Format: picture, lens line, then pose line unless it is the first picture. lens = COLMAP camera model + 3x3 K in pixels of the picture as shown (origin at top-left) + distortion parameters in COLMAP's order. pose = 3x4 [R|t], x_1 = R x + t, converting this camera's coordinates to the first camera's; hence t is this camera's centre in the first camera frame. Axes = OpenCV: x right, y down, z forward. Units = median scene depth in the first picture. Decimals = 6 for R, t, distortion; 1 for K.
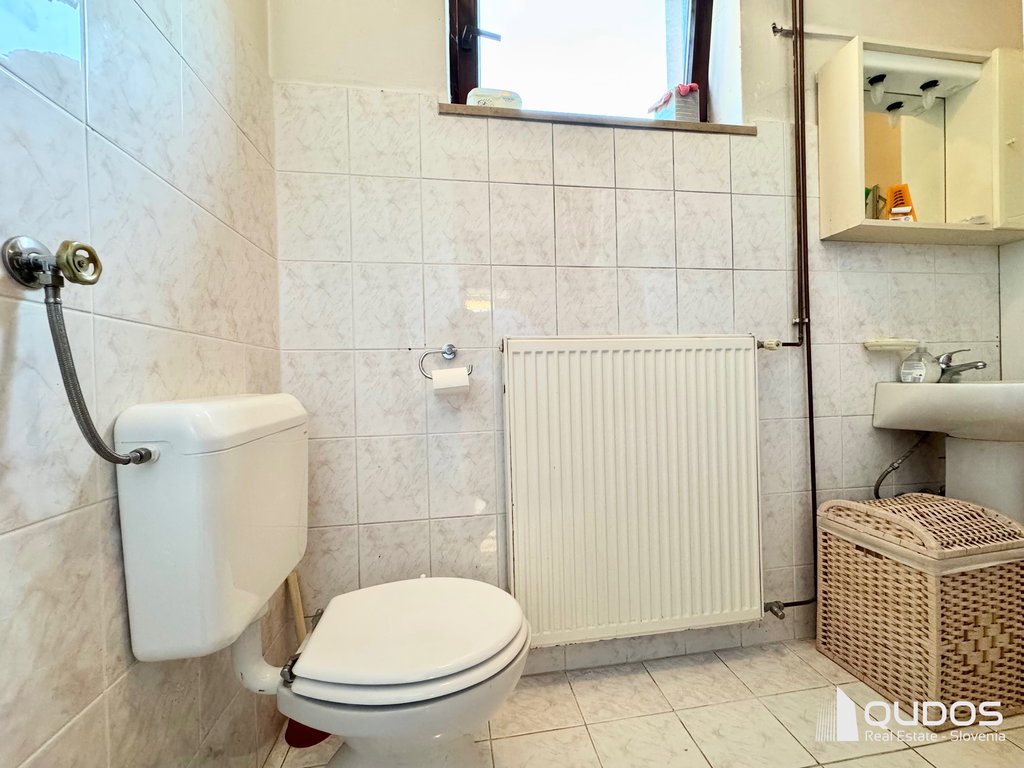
lens RADIAL K [[407.4, 0, 510.3], [0, 407.4, 384.0], [0, 0, 1]] dist [-0.002194, -0.000108]
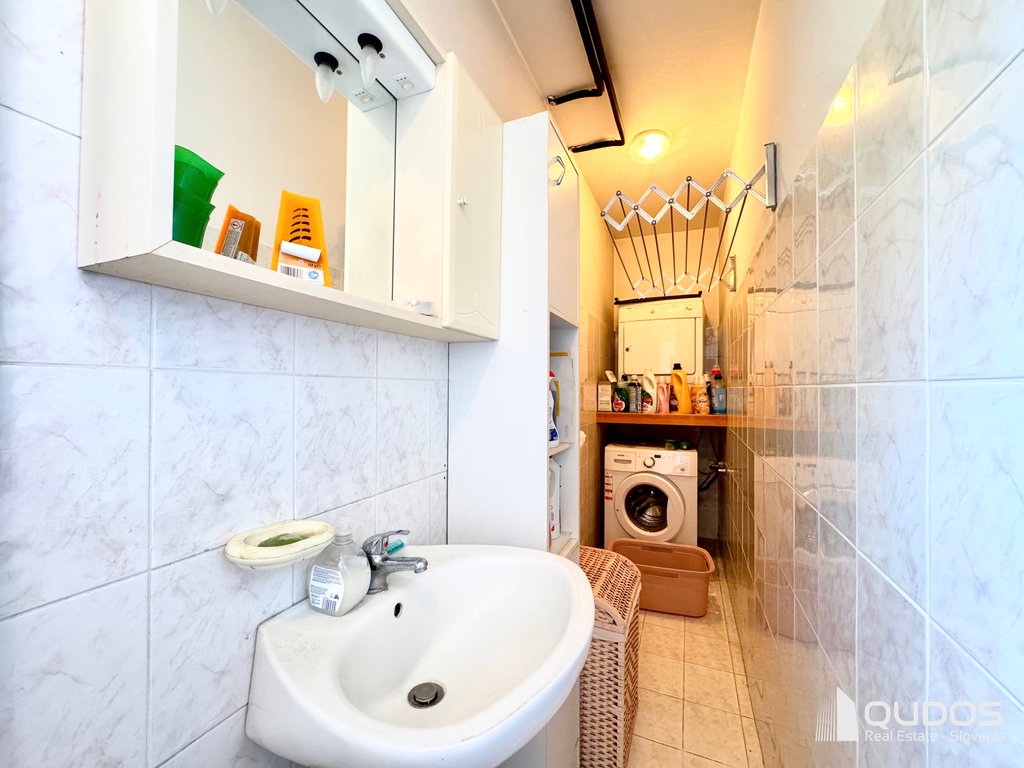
lens RADIAL K [[407.4, 0, 513.9], [0, 407.4, 384.7], [0, 0, 1]] dist [-0.002194, -0.000108]
pose [[0.518387, 0.035909, 0.854392, 0.660739], [-0.016676, 0.999352, -0.031884, -0.255148], [-0.854983, 0.002280, 0.518650, 0.536294]]
